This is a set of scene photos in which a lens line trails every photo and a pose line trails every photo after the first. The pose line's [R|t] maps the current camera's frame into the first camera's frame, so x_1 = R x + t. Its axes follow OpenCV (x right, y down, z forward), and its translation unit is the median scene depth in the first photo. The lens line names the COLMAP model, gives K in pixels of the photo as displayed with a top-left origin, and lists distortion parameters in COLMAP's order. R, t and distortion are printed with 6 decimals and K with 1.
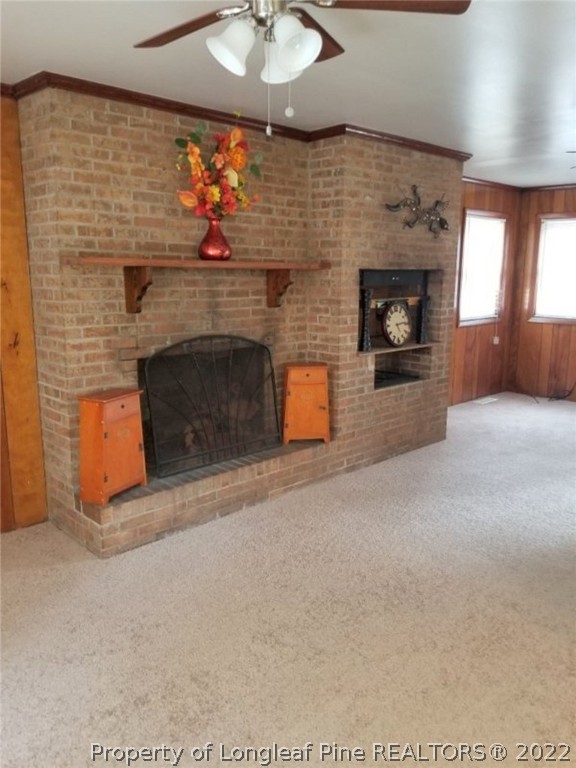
lens RADIAL K [[603.0, 0, 296.9], [0, 603.0, 383.1], [0, 0, 1]] dist [0.075112, -0.130118]
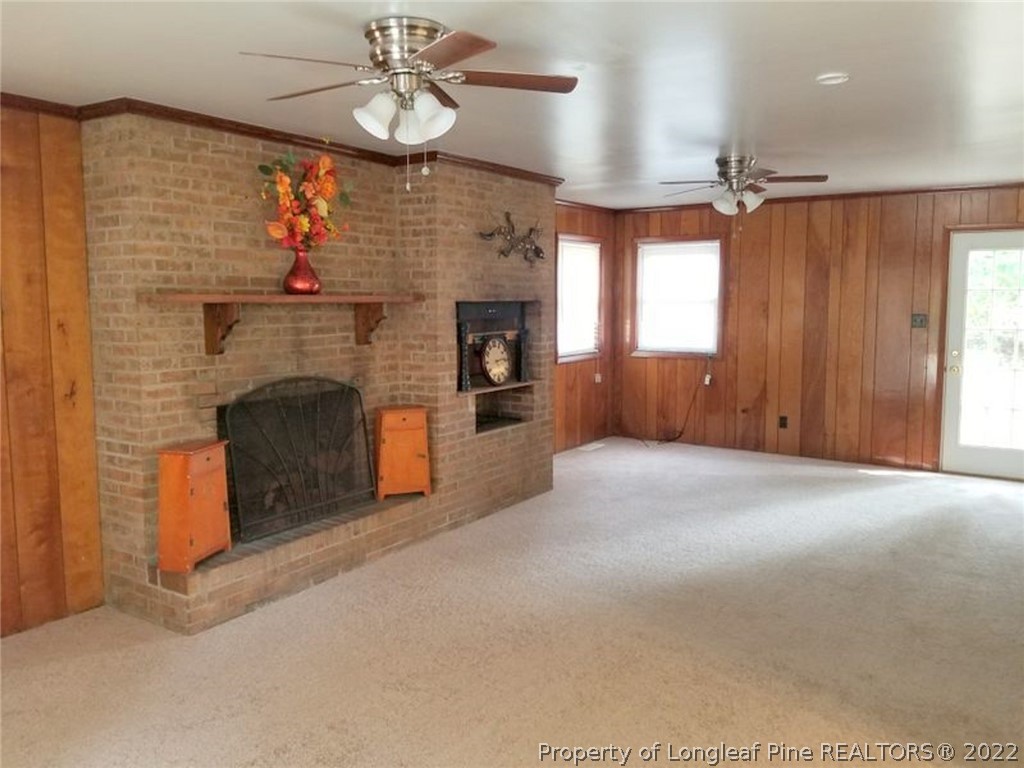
lens RADIAL K [[804.0, 0, 497.0], [0, 804.0, 369.1], [0, 0, 1]] dist [0.075112, -0.130118]
pose [[0.979771, -0.029401, 0.197951, -0.083703], [0.048435, 0.994579, -0.092012, 0.029945], [-0.194173, 0.099739, 0.975884, -0.200909]]
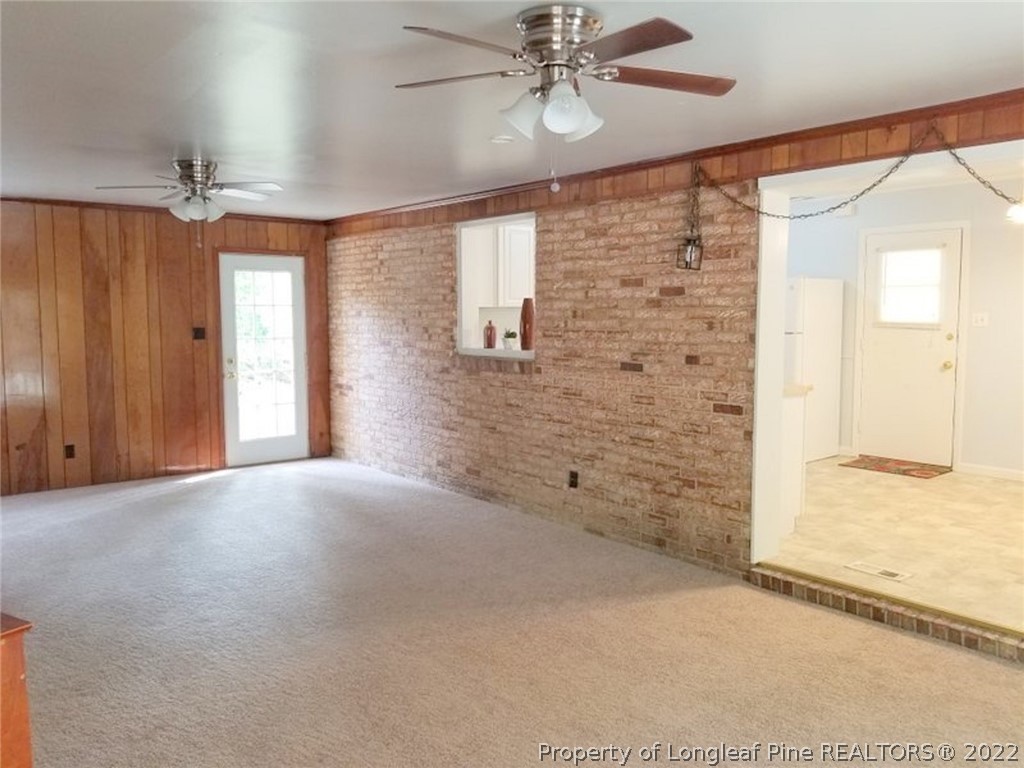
lens RADIAL K [[804.0, 0, 506.6], [0, 804.0, 379.9], [0, 0, 1]] dist [0.075112, -0.130118]
pose [[0.074990, -0.093896, 0.992754, -0.650712], [0.189992, 0.978665, 0.078212, -0.093145], [-0.978918, 0.182750, 0.091230, 0.449555]]
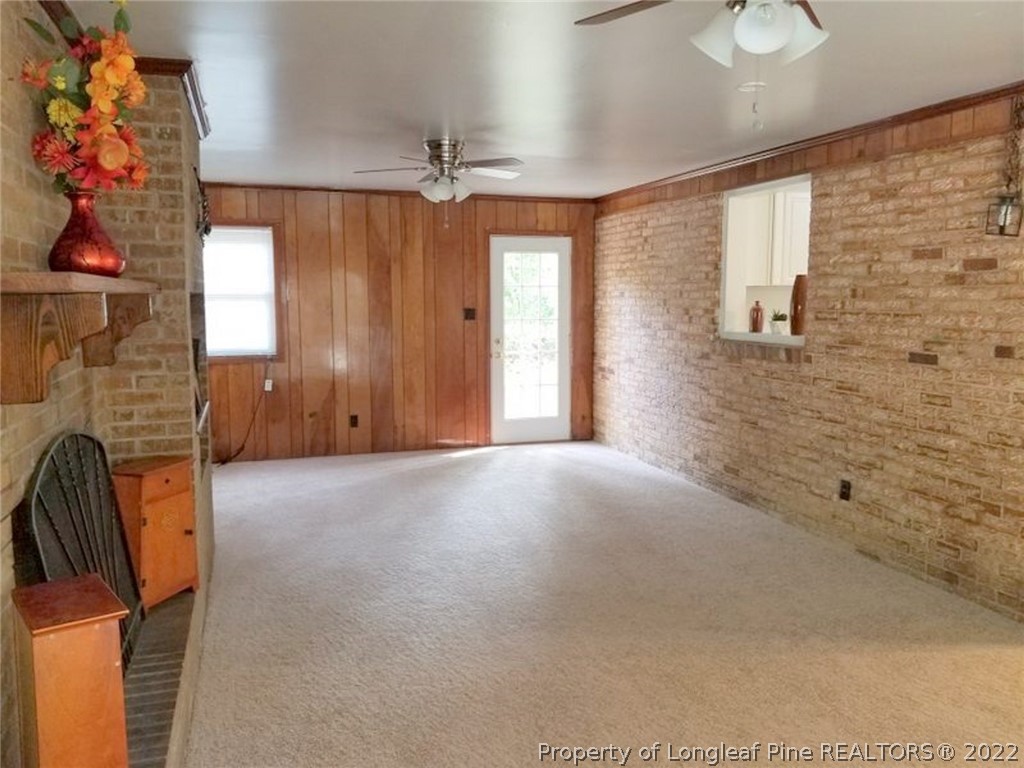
lens RADIAL K [[804.0, 0, 519.5], [0, 804.0, 377.5], [0, 0, 1]] dist [0.075112, -0.130118]
pose [[0.423875, -0.103506, 0.899787, -0.528425], [0.175843, 0.983950, 0.030351, -0.074982], [-0.888487, 0.145356, 0.435273, 0.379634]]
